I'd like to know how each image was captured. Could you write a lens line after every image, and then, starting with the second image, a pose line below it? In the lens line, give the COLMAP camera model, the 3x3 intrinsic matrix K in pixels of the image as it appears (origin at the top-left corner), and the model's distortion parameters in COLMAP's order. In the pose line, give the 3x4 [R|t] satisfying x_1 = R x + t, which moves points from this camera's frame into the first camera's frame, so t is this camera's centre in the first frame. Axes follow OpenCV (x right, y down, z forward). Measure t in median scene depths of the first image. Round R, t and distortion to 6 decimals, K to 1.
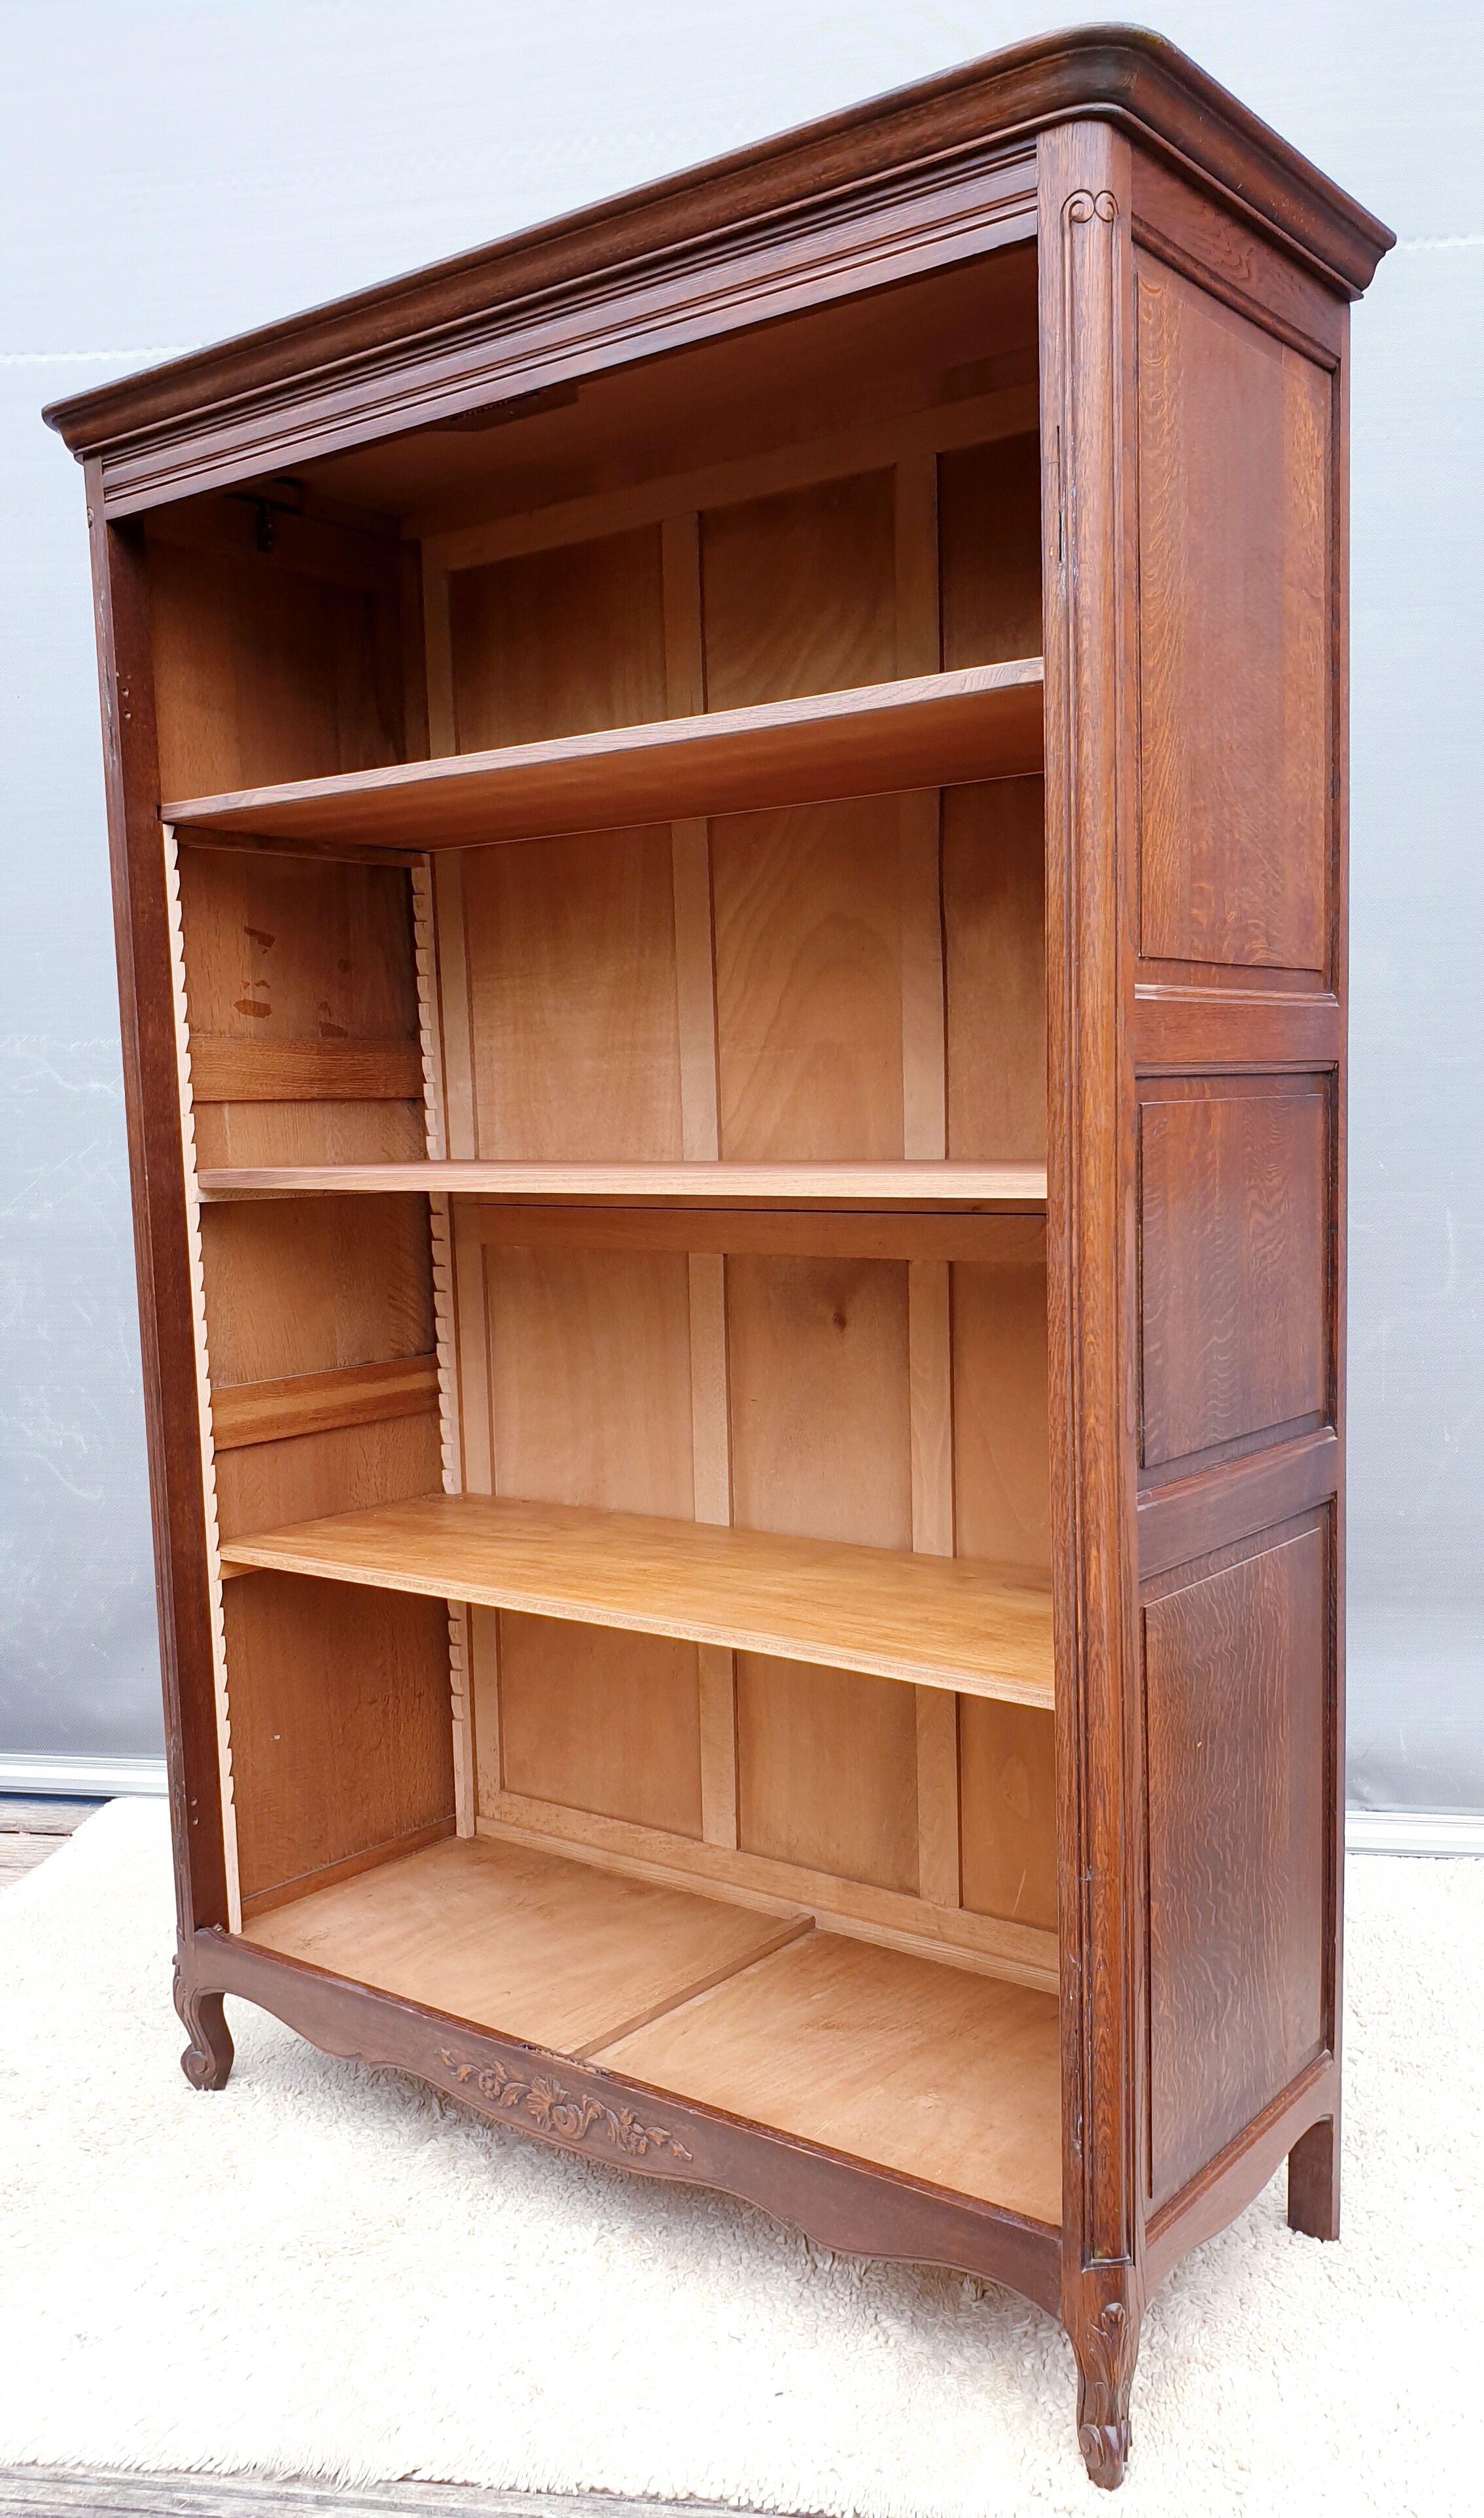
lens RADIAL K [[2064.9, 0, 771.3], [0, 2064.9, 1346.4], [0, 0, 1]] dist [0.012940, -0.008386]
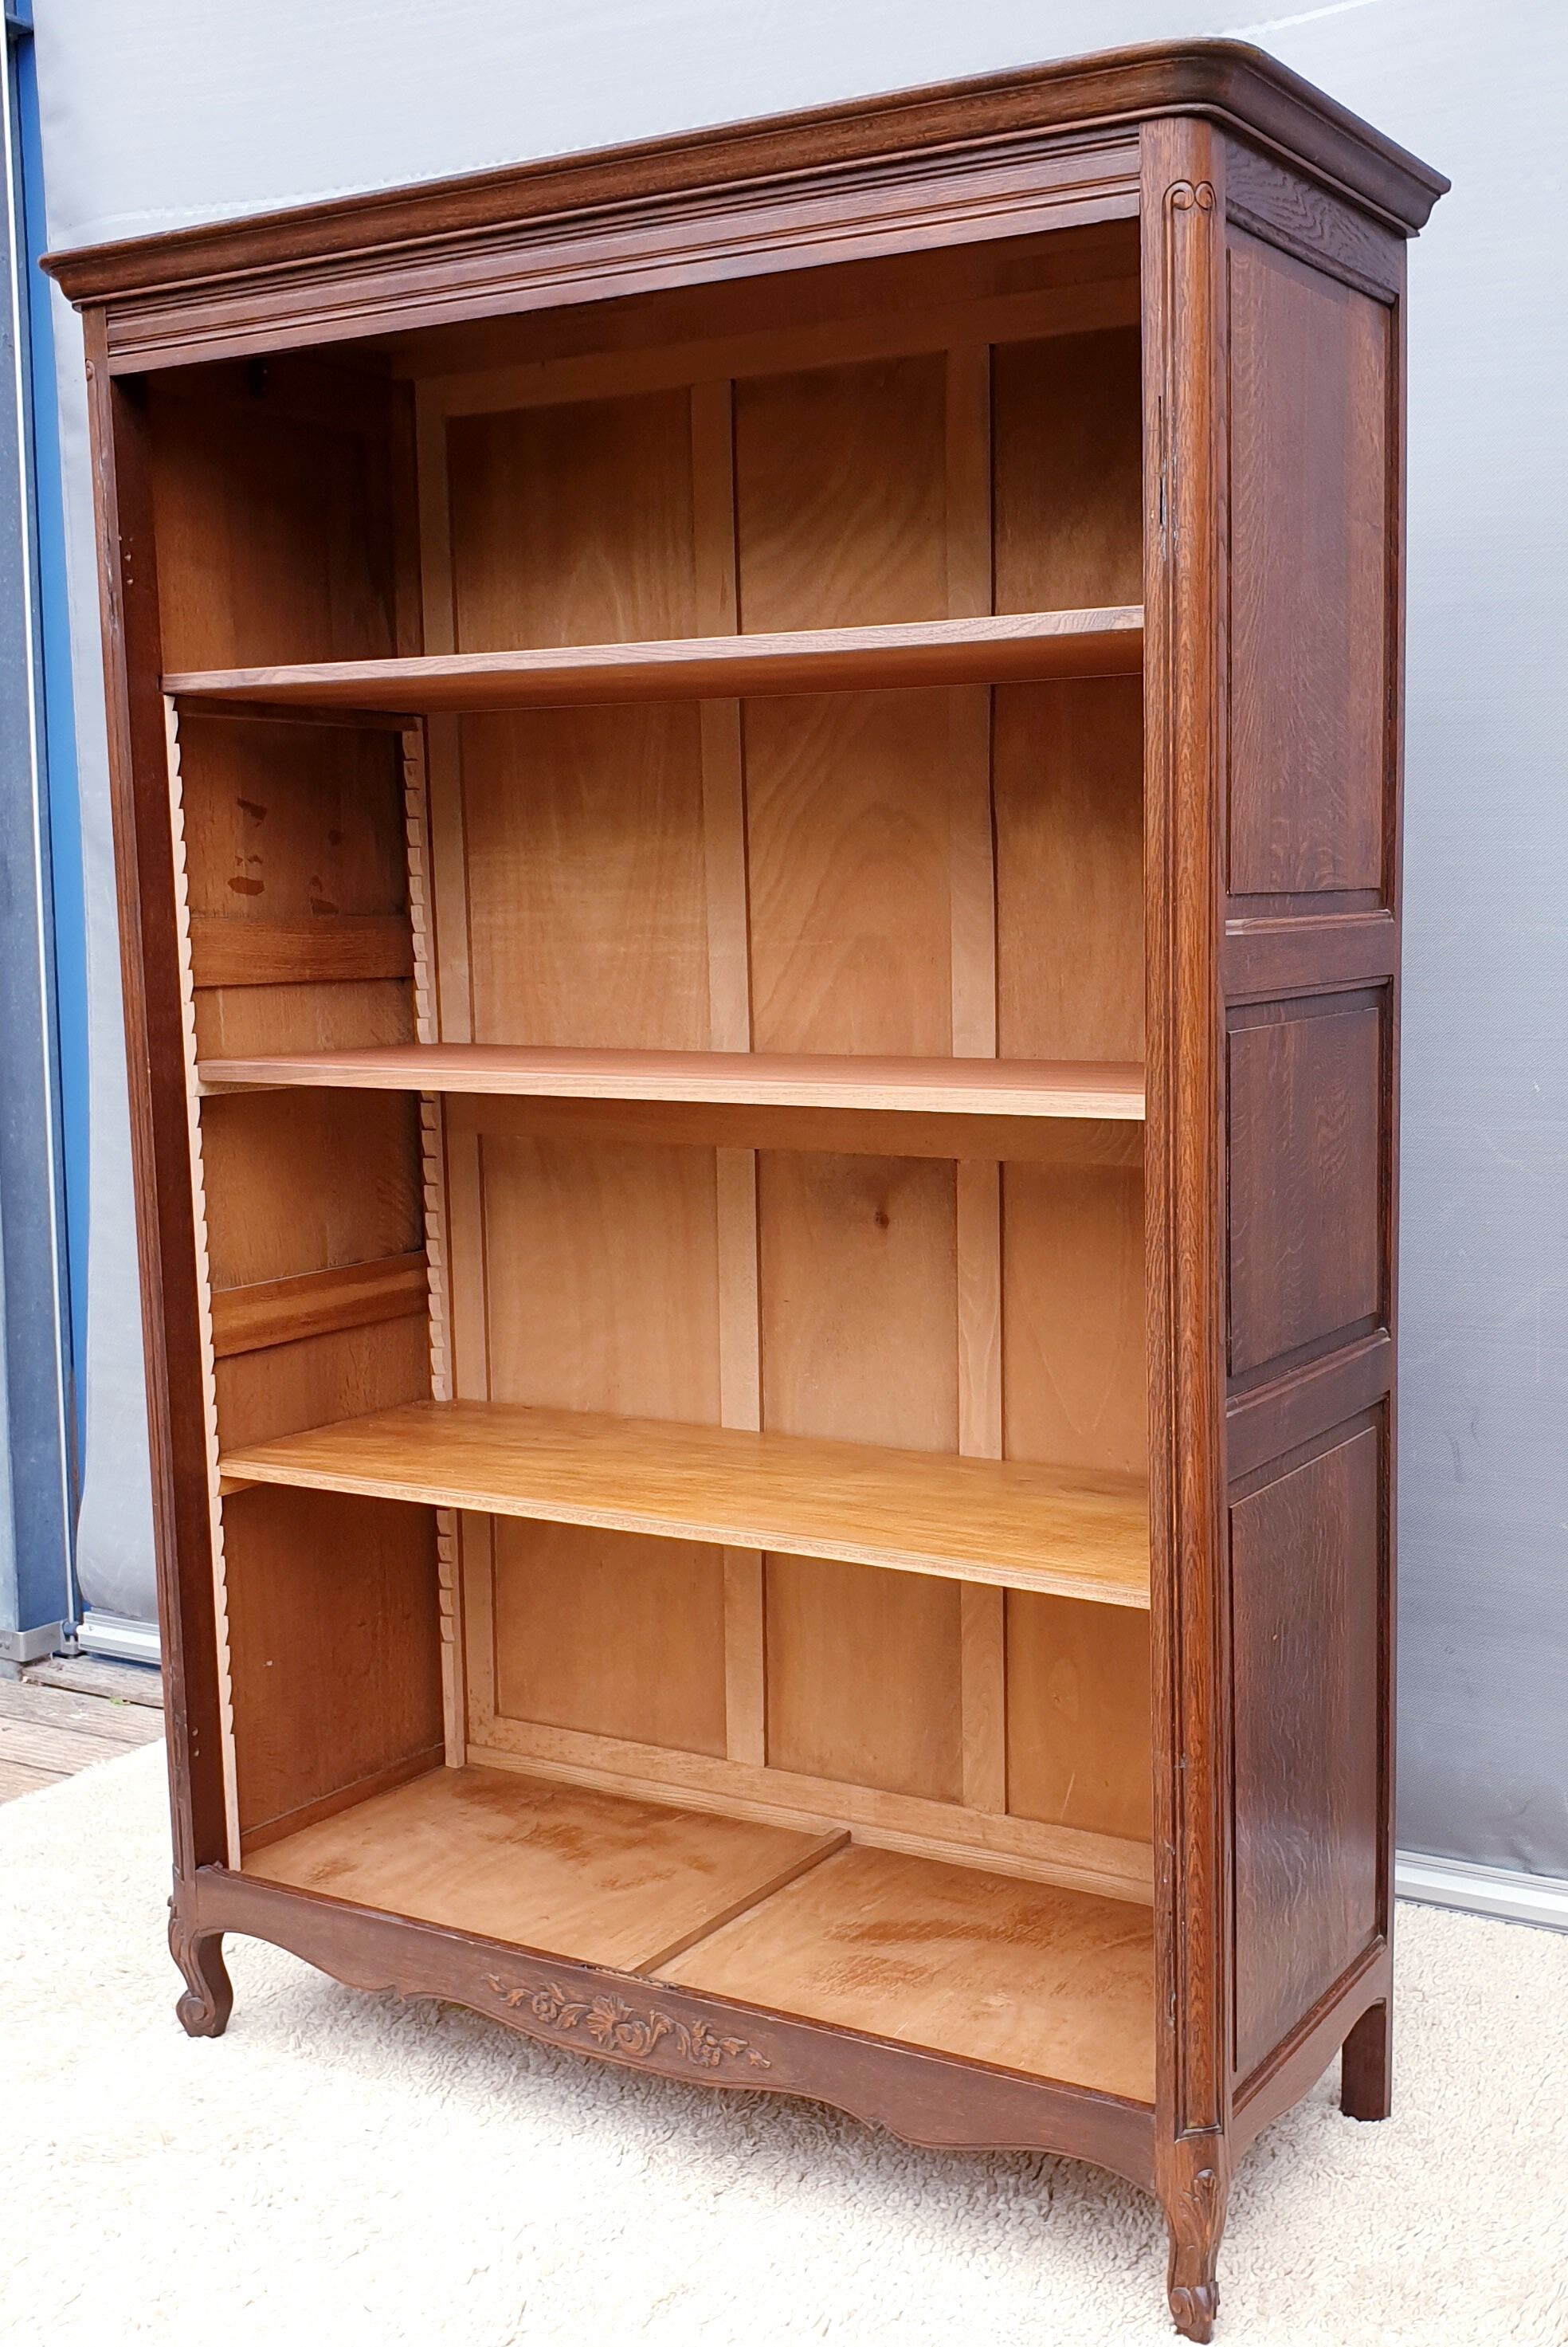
lens RADIAL K [[2517.9, 0, 899.9], [0, 2517.9, 1230.1], [0, 0, 1]] dist [0.017118, -0.023298]
pose [[0.992659, -0.005724, 0.120814, -0.100691], [0.003948, 0.999881, 0.014932, -0.024988], [-0.120885, -0.014345, 0.992563, -0.179147]]
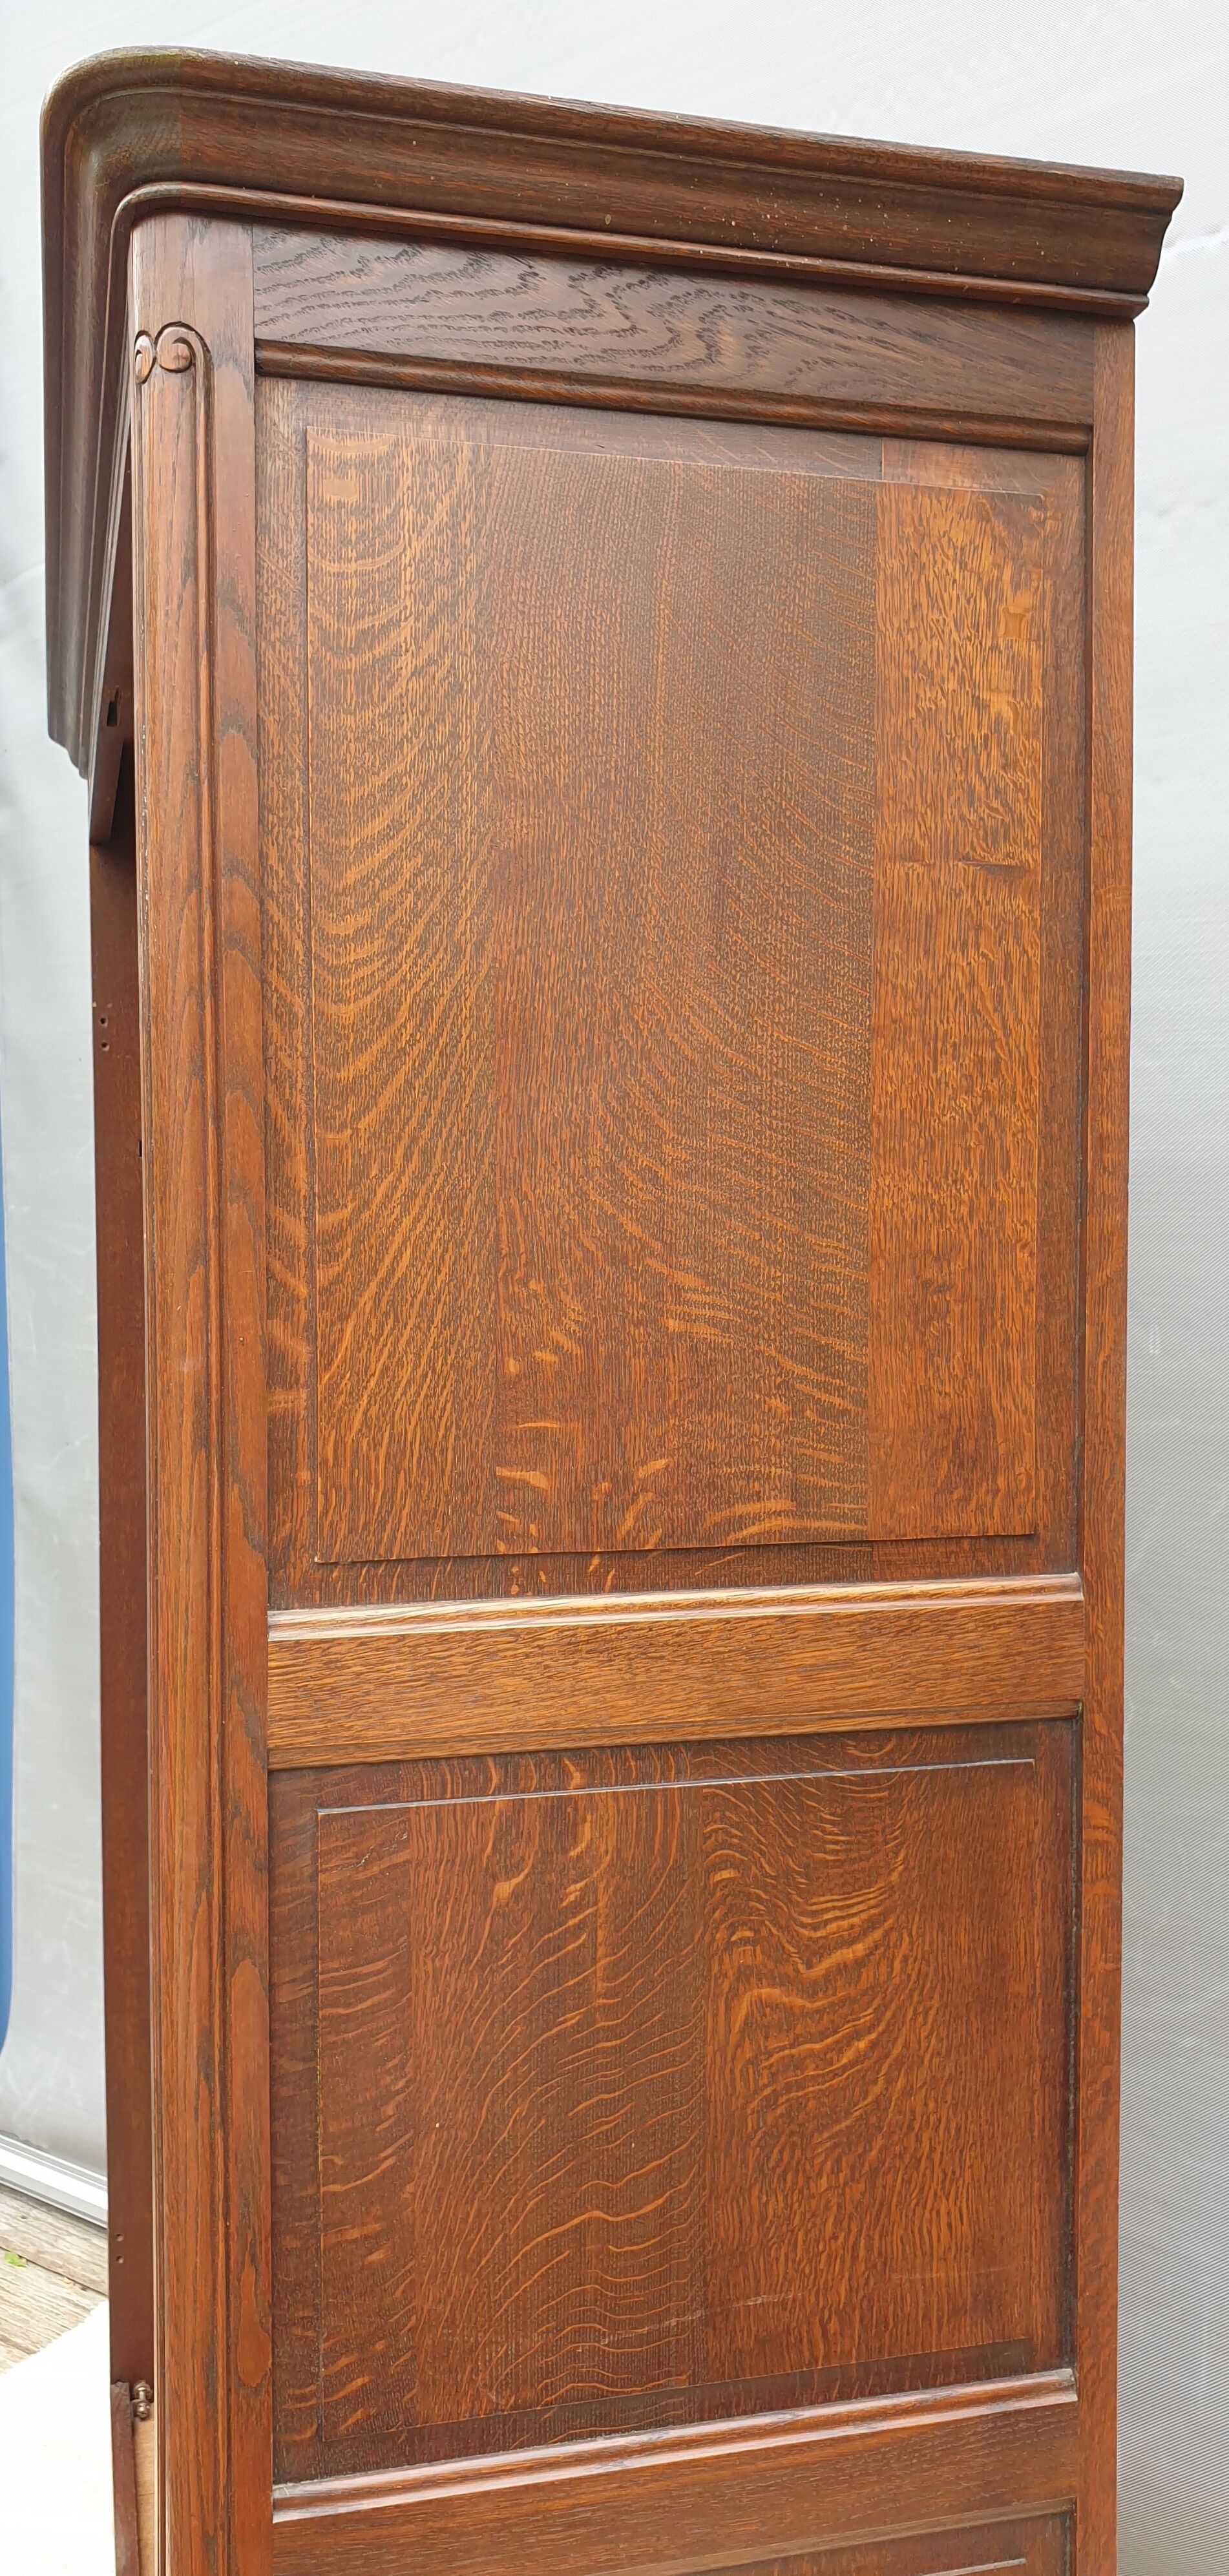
lens RADIAL K [[2371.4, 0, 670.4], [0, 2371.4, 1292.6], [0, 0, 1]] dist [0.067515, -0.241699]
pose [[0.804325, 0.057231, -0.591427, 0.449795], [-0.092186, 0.995318, -0.029057, -0.176732], [0.586995, 0.077892, 0.805835, 0.358249]]
